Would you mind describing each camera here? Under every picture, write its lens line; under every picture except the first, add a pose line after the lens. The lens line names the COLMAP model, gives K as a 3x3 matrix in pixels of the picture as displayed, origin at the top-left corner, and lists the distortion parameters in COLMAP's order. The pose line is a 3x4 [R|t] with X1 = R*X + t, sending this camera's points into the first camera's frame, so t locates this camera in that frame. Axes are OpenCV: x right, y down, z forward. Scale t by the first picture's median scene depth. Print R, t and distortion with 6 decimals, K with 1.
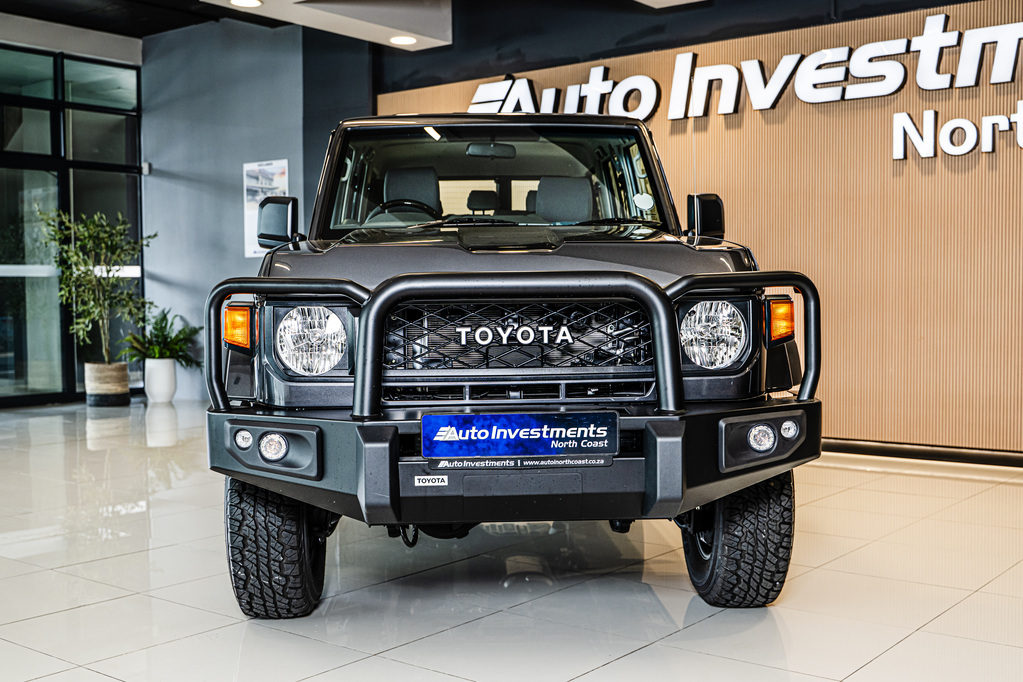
lens RADIAL K [[1179.7, 0, 518.4], [0, 1179.7, 337.8], [0, 0, 1]] dist [-0.001188, 0.000000]
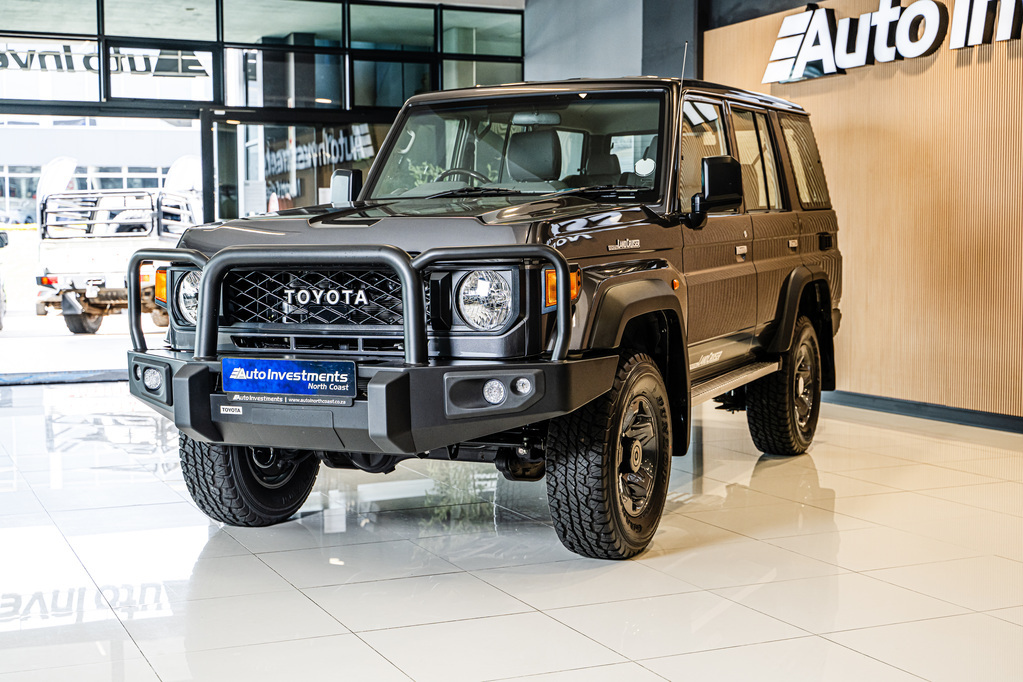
lens RADIAL K [[1468.1, 0, 510.5], [0, 1468.1, 342.9], [0, 0, 1]] dist [0.028709, 0.000000]
pose [[0.883343, 0.035122, -0.467409, 0.865427], [-0.020292, 0.999119, 0.036726, -0.014217], [0.468287, -0.022957, 0.883278, -0.236765]]
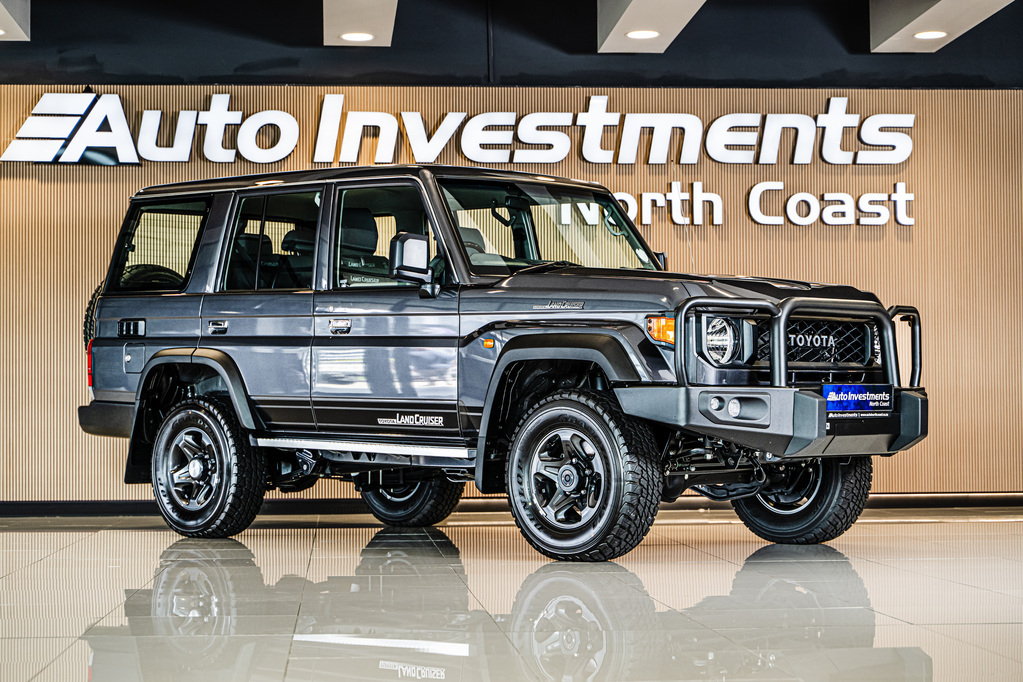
lens RADIAL K [[2159.4, 0, 510.3], [0, 2159.4, 343.8], [0, 0, 1]] dist [0.006199, 0.000000]
pose [[0.732237, 0.027755, 0.680484, -2.227430], [0.025428, 0.997358, -0.068041, 0.185321], [-0.680575, 0.067125, 0.729597, -0.803238]]
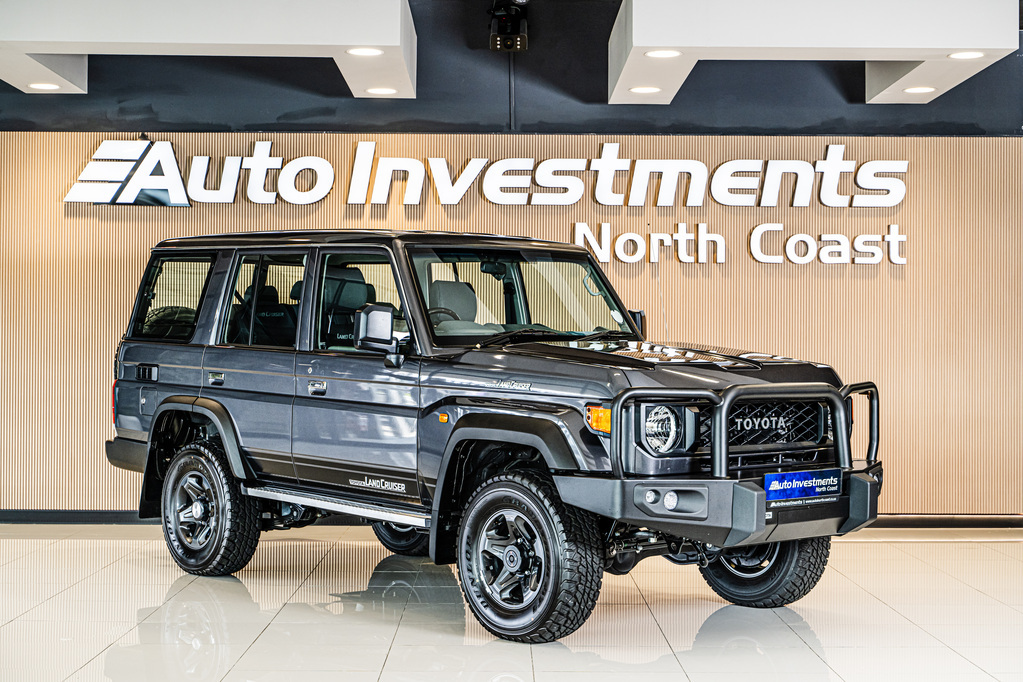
lens RADIAL K [[1733.3, 0, 516.7], [0, 1733.3, 331.6], [0, 0, 1]] dist [0.005786, 0.000000]
pose [[0.778882, 0.017702, 0.626921, -1.685218], [0.011362, 0.999039, -0.042325, -0.029748], [-0.627068, 0.040090, 0.777932, -0.578695]]
